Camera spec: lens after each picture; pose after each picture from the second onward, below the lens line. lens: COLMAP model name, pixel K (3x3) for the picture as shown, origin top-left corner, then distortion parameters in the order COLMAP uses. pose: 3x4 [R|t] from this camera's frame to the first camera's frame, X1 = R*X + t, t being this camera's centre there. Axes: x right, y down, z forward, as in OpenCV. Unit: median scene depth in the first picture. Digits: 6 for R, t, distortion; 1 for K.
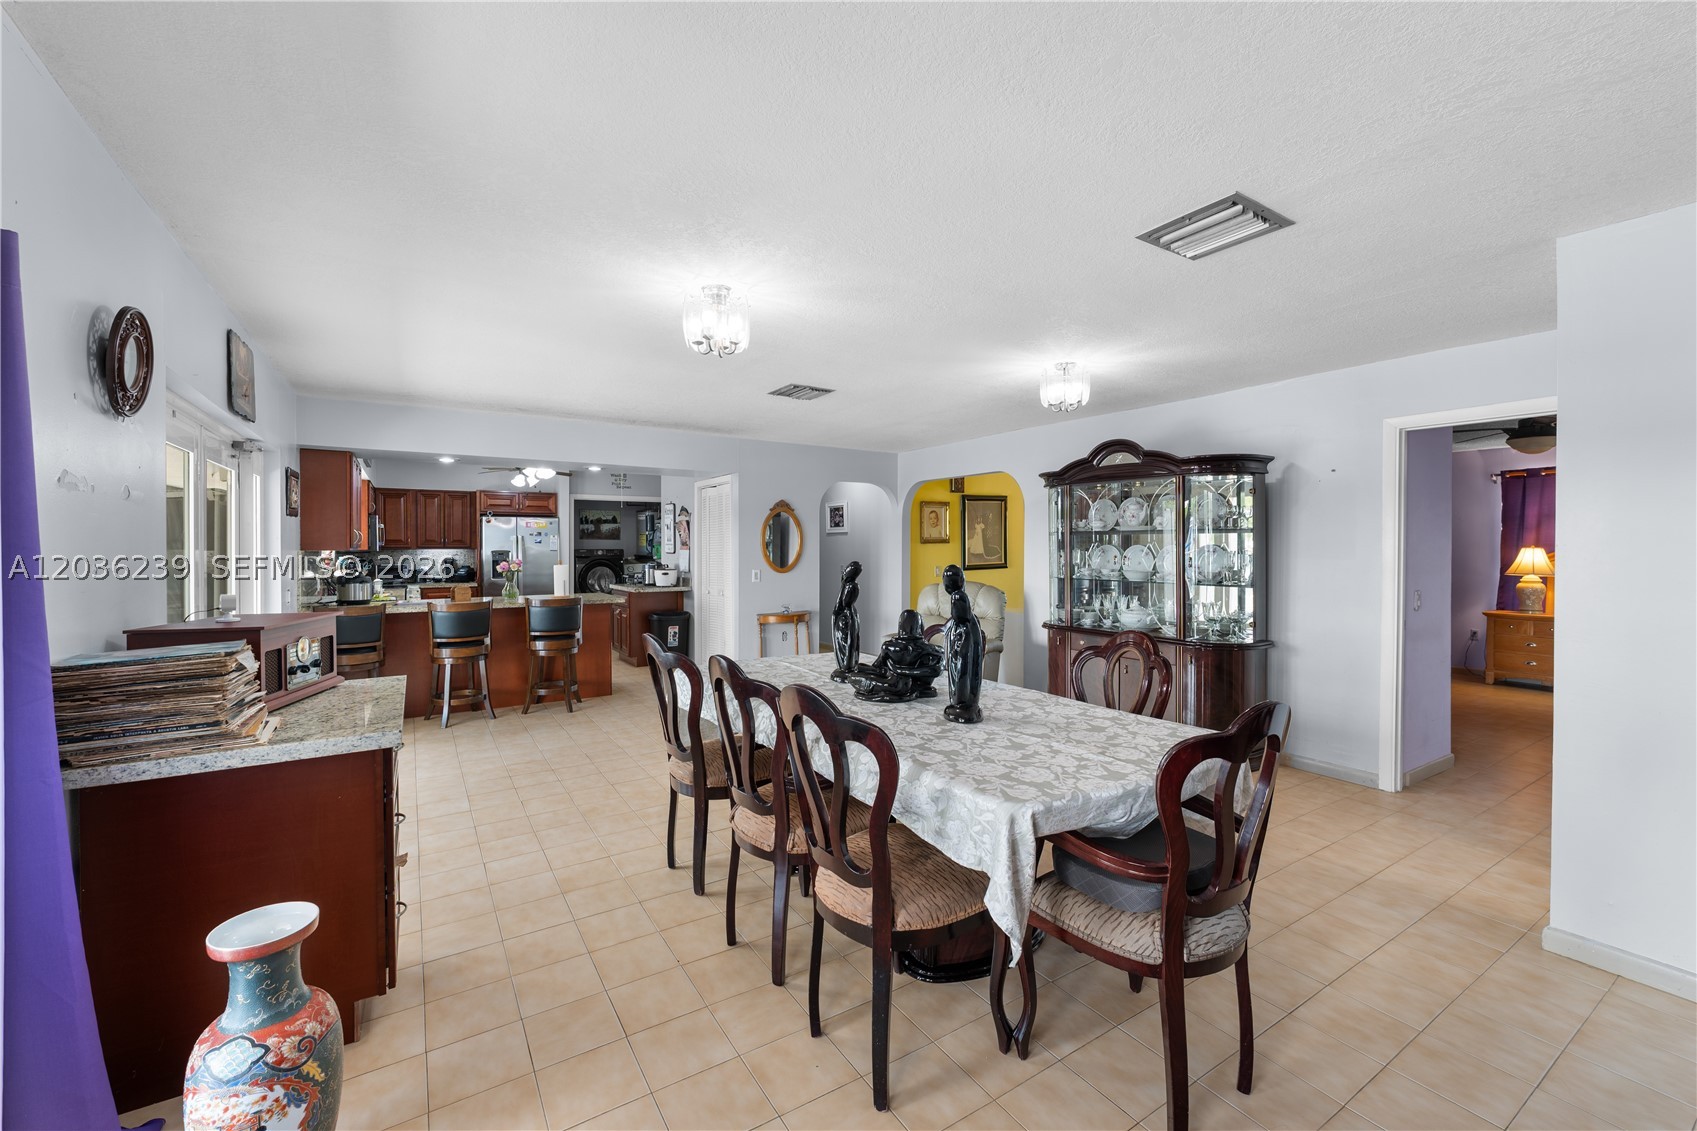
lens RADIAL K [[698.3, 0, 849.2], [0, 698.3, 551.6], [0, 0, 1]] dist [0.001159, 0.000199]
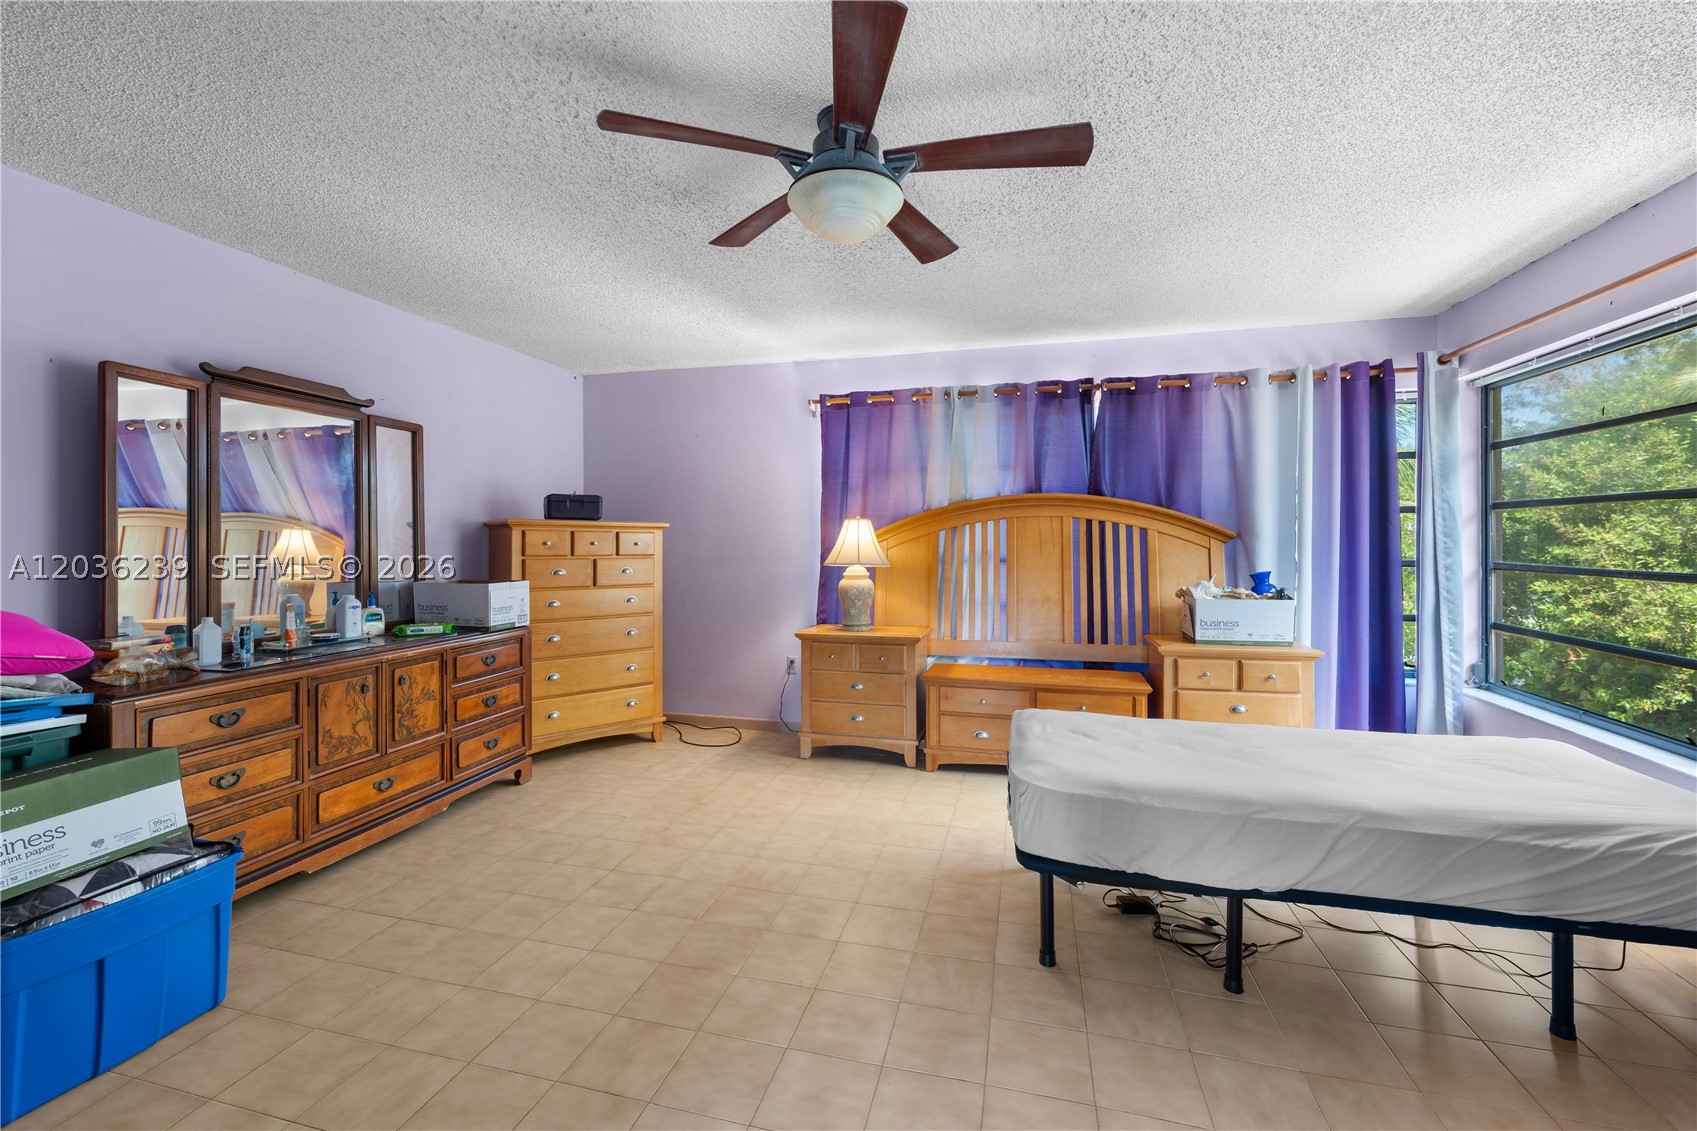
lens RADIAL K [[698.3, 0, 846.0], [0, 698.3, 554.2], [0, 0, 1]] dist [0.001159, 0.000199]
pose [[0.724915, -0.003311, 0.688830, 0.548615], [0.006833, 0.999974, -0.002386, 0.025094], [-0.688804, 0.006436, 0.724919, 0.564561]]
